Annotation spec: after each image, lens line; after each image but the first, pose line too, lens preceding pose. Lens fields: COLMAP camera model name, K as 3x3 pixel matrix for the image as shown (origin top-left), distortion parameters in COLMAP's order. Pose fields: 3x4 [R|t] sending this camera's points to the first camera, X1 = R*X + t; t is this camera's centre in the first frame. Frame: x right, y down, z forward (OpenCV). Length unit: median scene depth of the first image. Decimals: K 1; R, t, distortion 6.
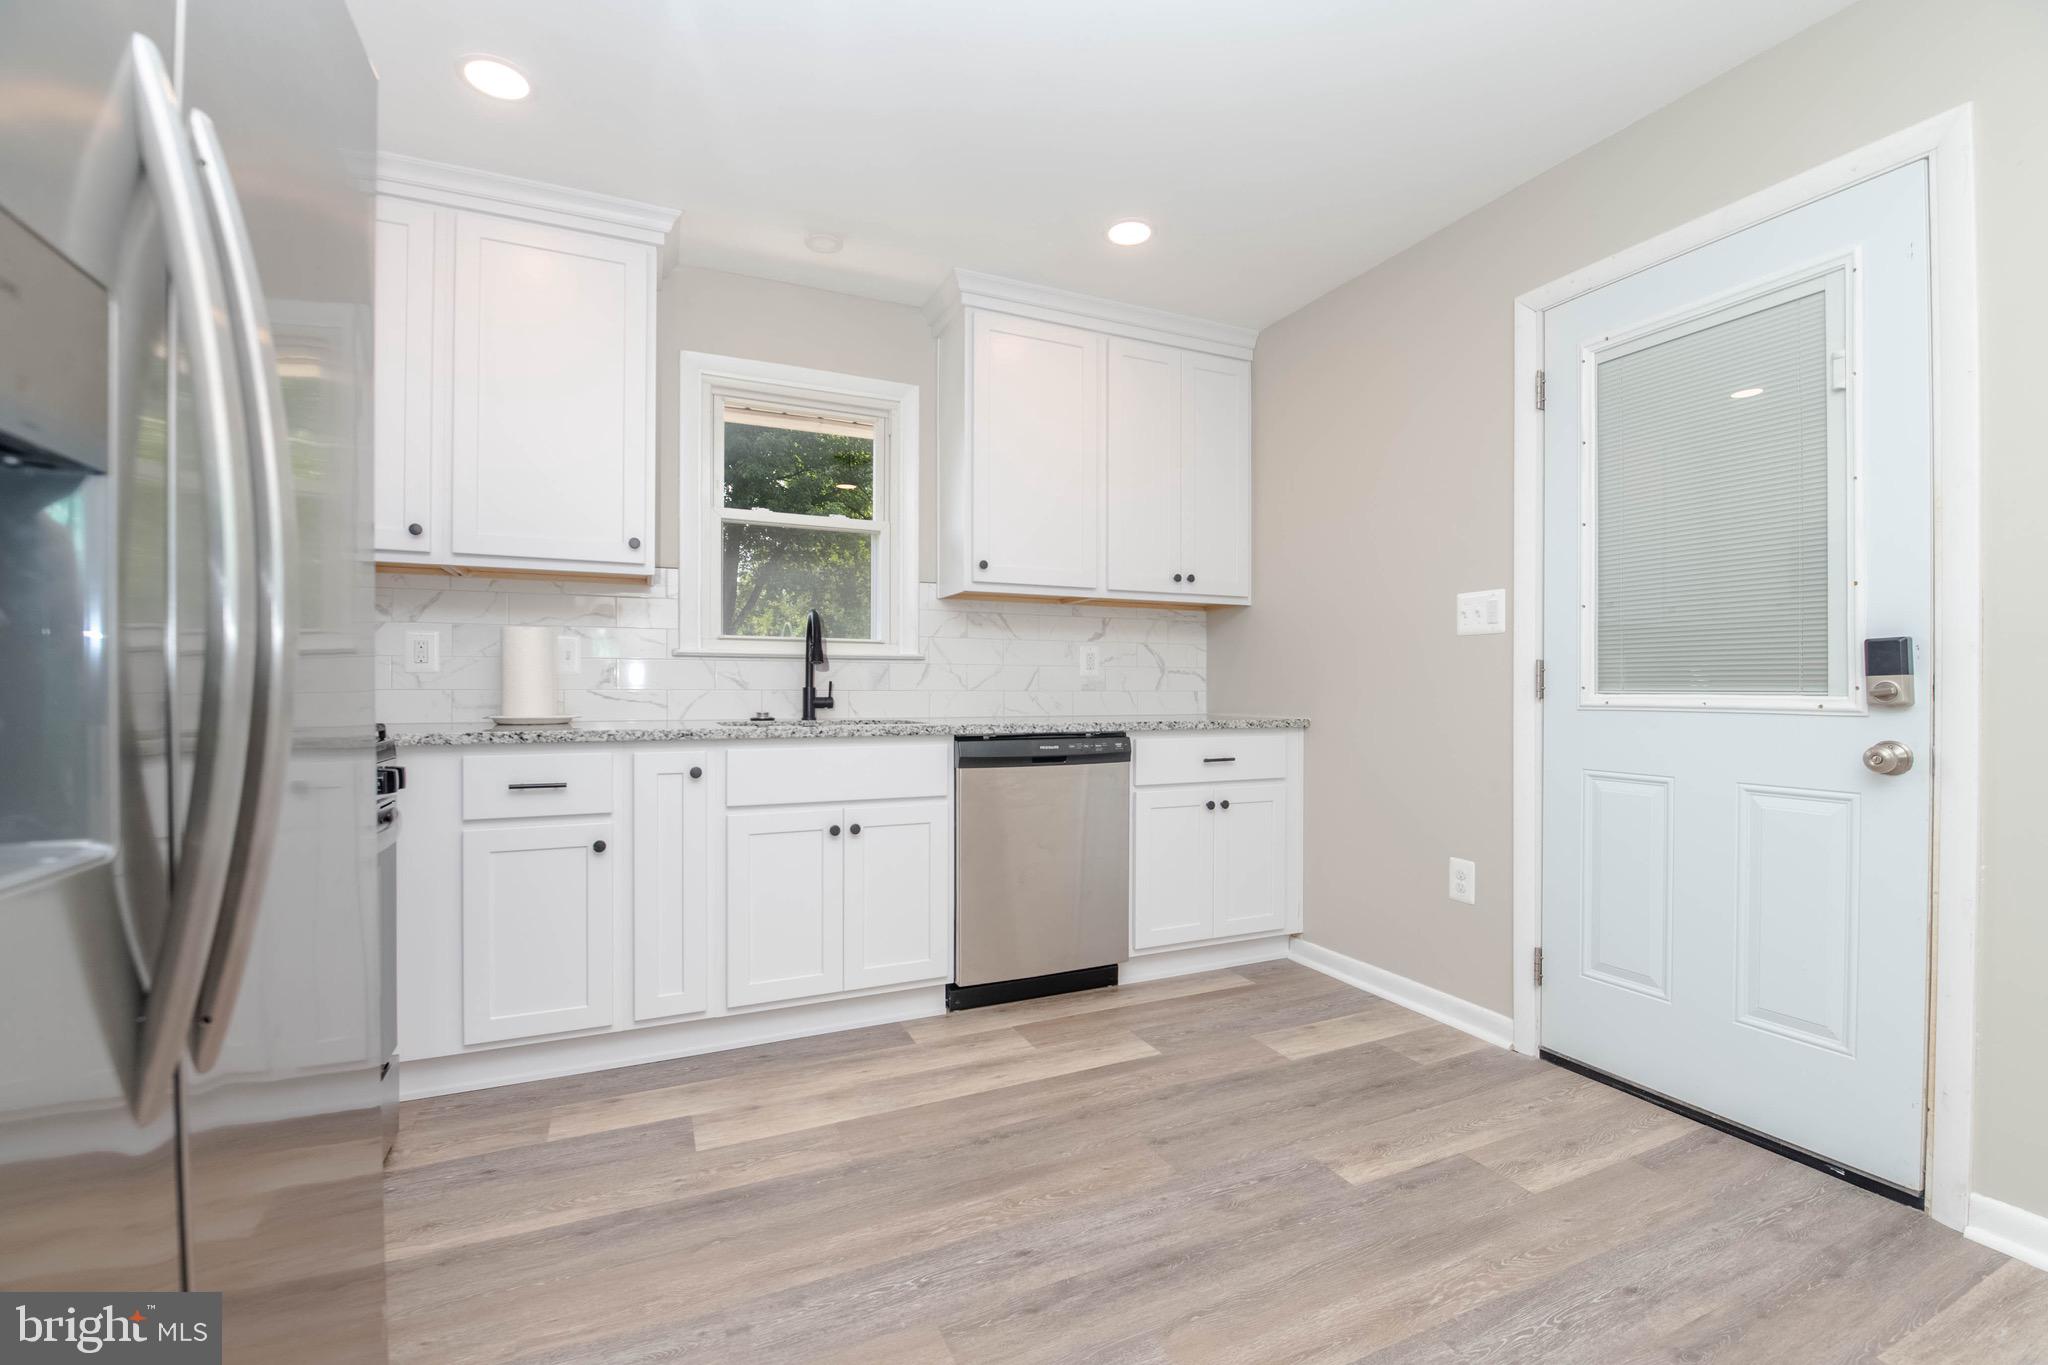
lens RADIAL K [[886.5, 0, 1024.0], [0, 886.5, 682.5], [0, 0, 1]] dist [-0.001352, -0.008551]
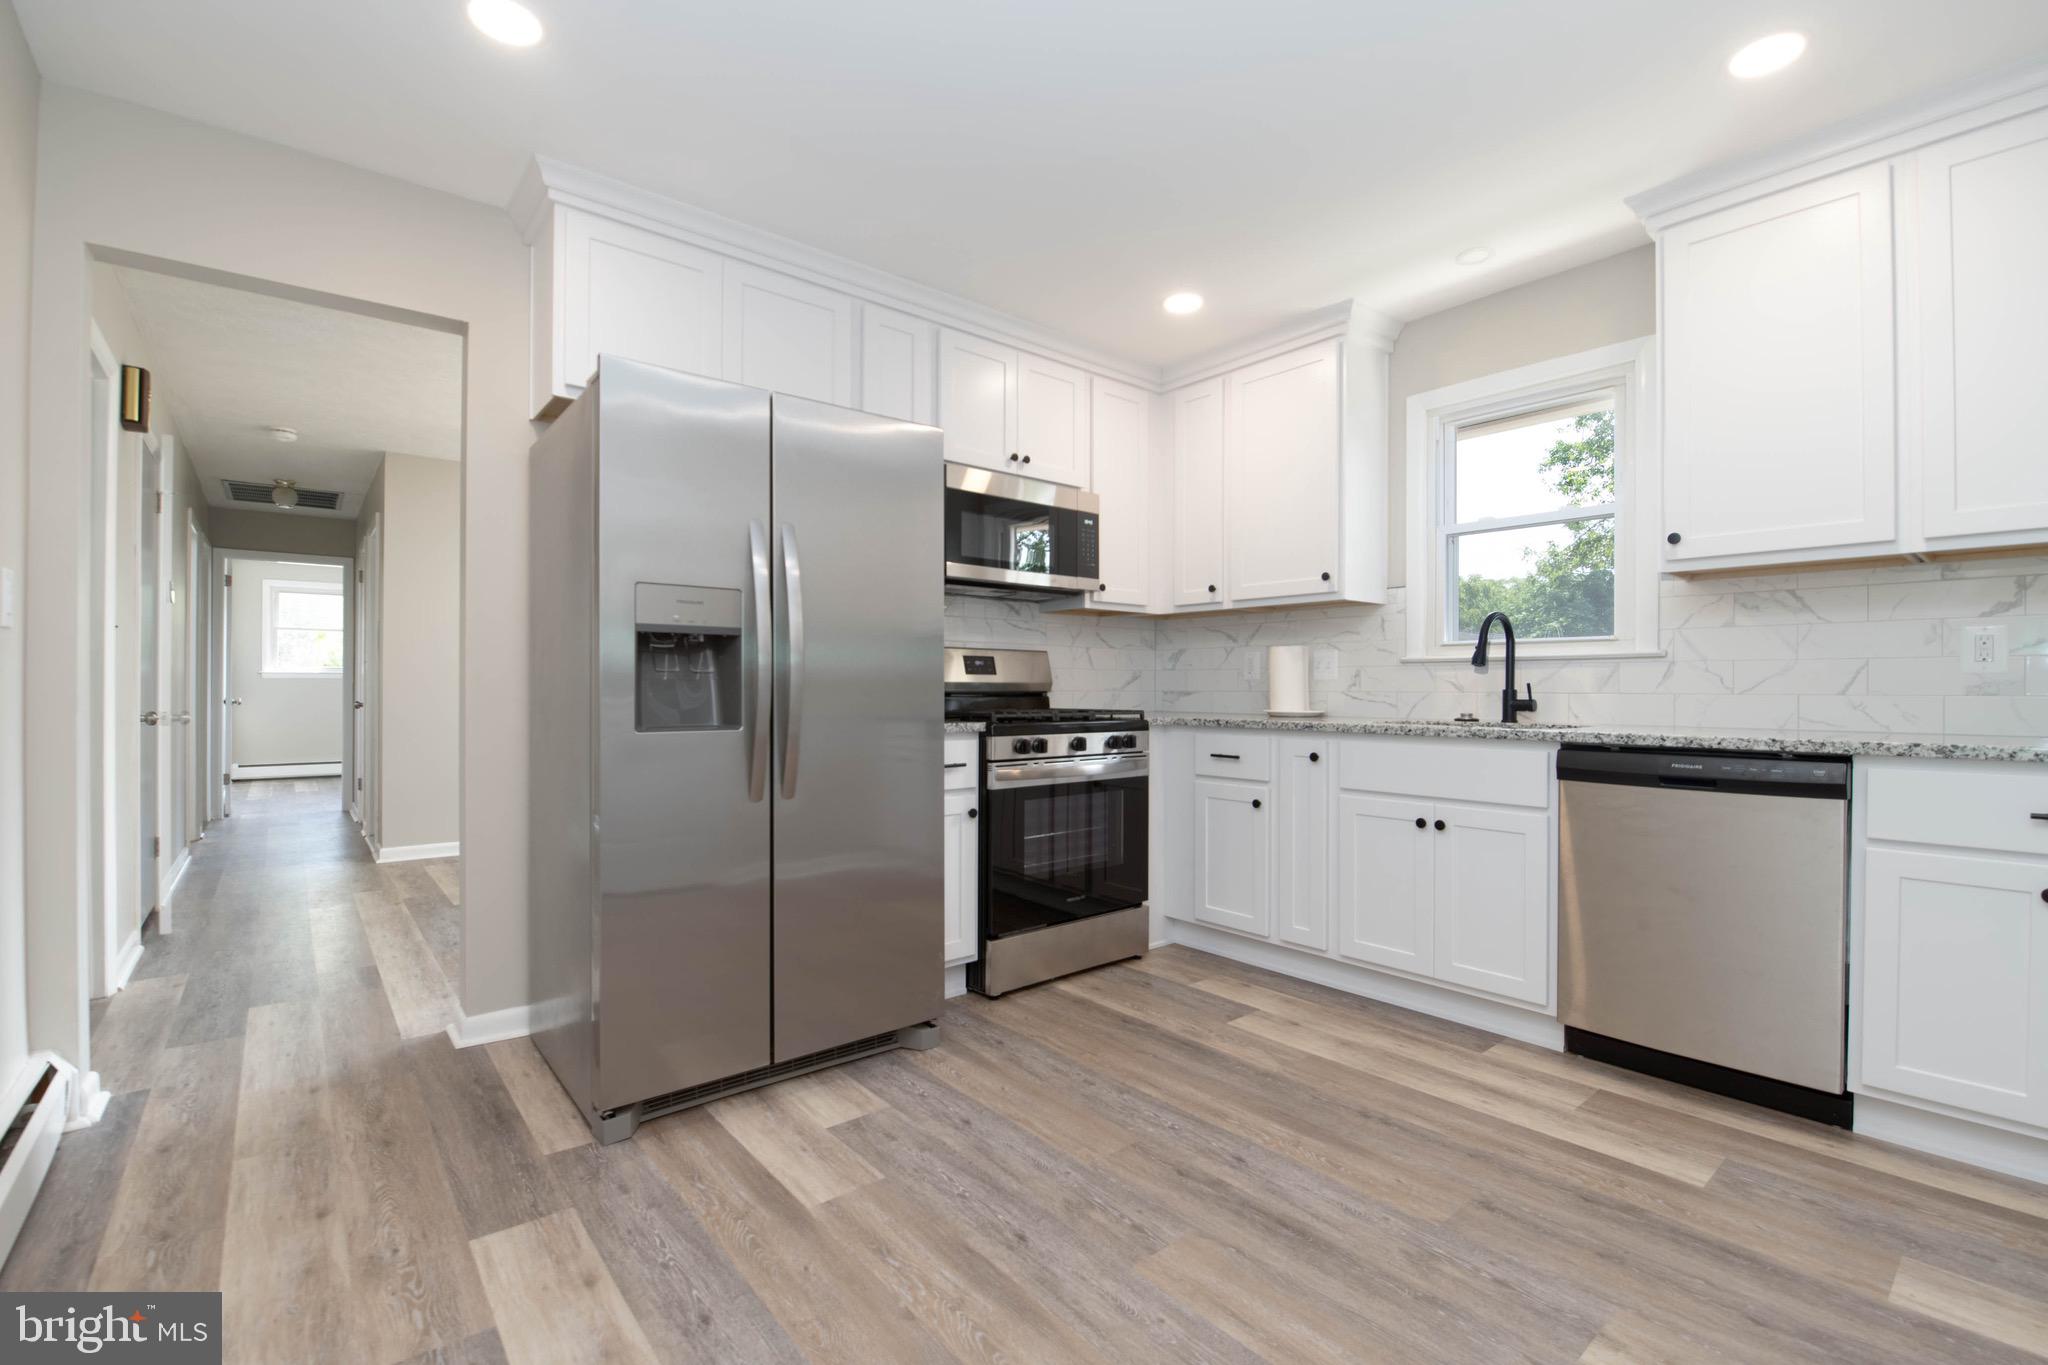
lens RADIAL K [[886.5, 0, 1024.0], [0, 886.5, 682.5], [0, 0, 1]] dist [-0.001352, -0.008551]
pose [[0.259232, -0.007984, -0.965782, 0.710665], [0.002939, 0.999968, -0.007478, 0.003784], [0.965811, -0.000900, 0.259247, 0.265123]]
